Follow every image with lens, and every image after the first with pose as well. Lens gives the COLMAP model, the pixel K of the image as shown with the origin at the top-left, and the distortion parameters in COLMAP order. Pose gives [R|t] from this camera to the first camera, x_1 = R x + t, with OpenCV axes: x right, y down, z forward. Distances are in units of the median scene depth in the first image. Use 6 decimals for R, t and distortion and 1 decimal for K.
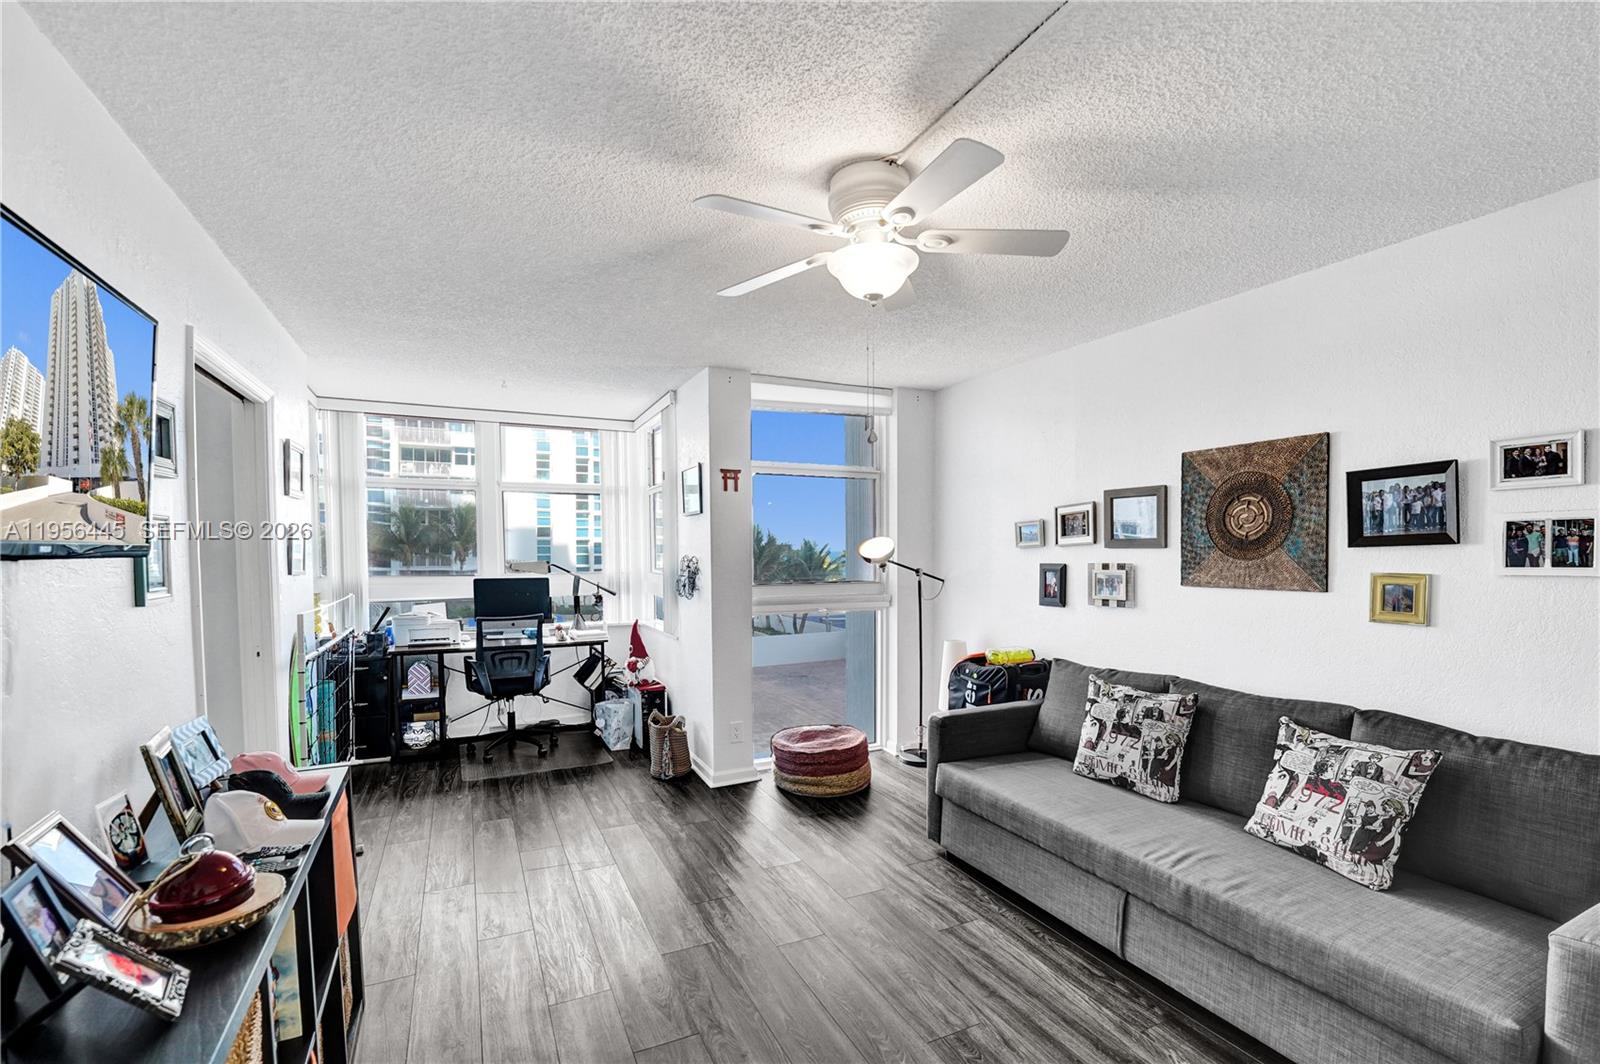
lens RADIAL K [[704.8, 0, 796.8], [0, 704.8, 553.1], [0, 0, 1]] dist [-0.024612, 0.000675]
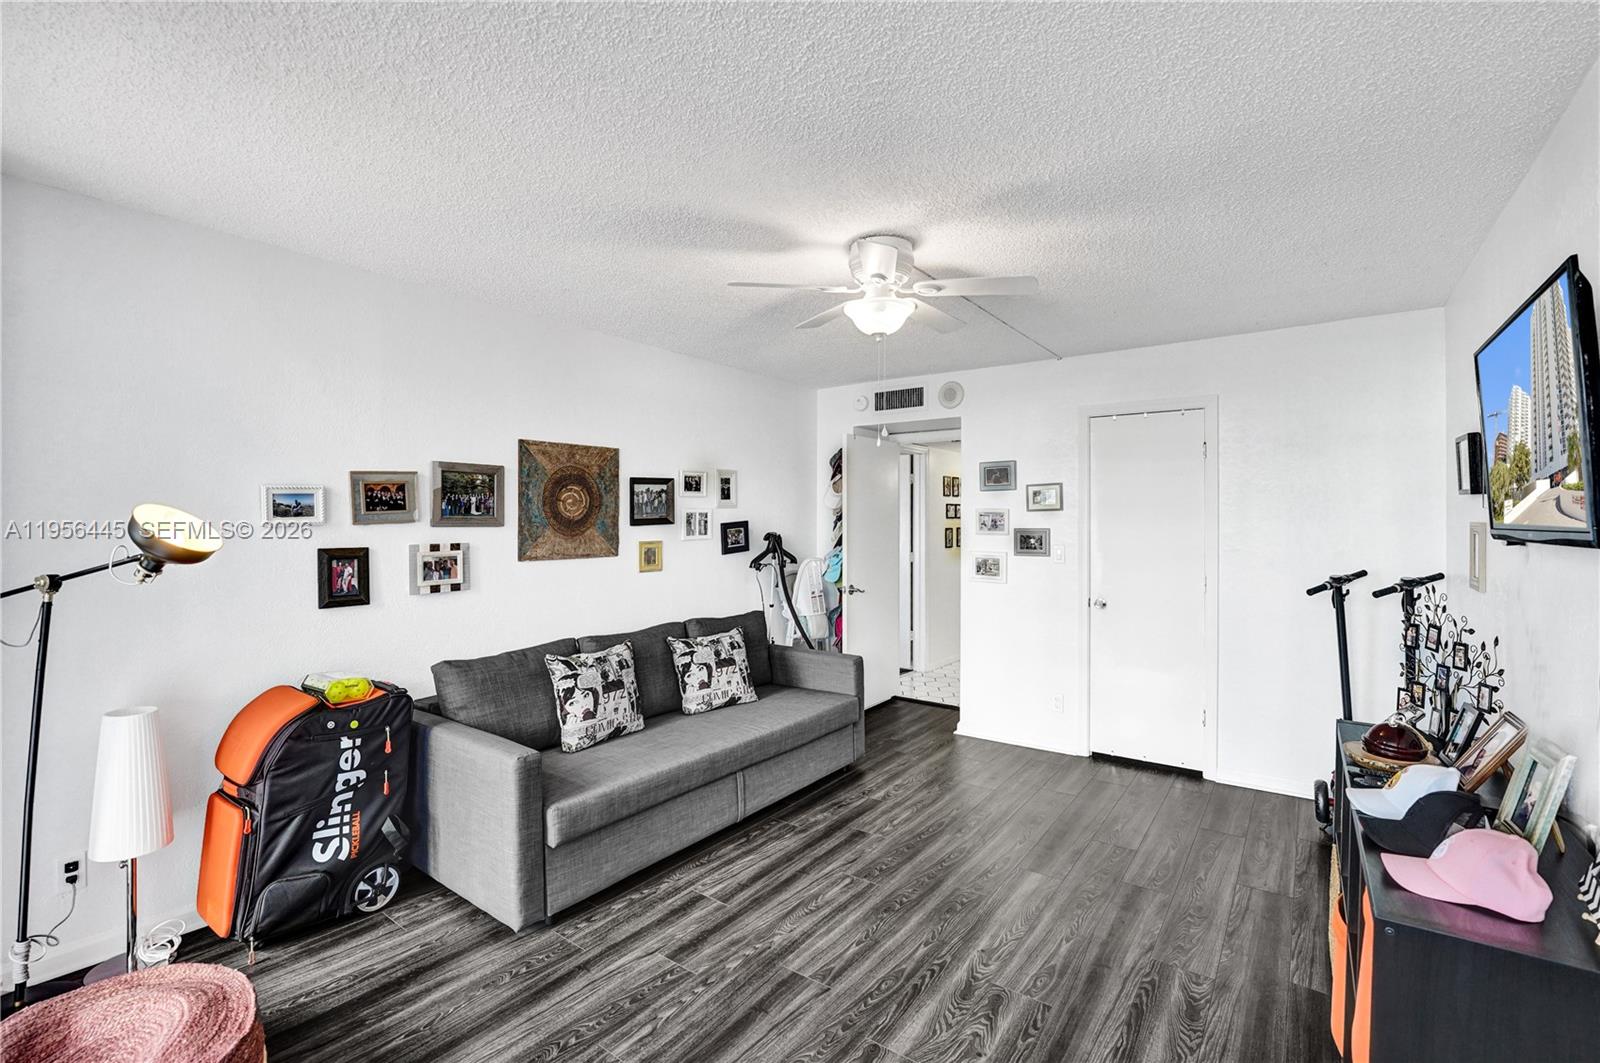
lens RADIAL K [[702.5, 0, 829.1], [0, 702.5, 516.6], [0, 0, 1]] dist [-0.023706, 0.000049]
pose [[-0.499025, 0.006338, 0.866564, -0.686384], [0.001387, 0.999978, -0.006515, -0.016681], [-0.866587, -0.002049, -0.499023, 1.242397]]
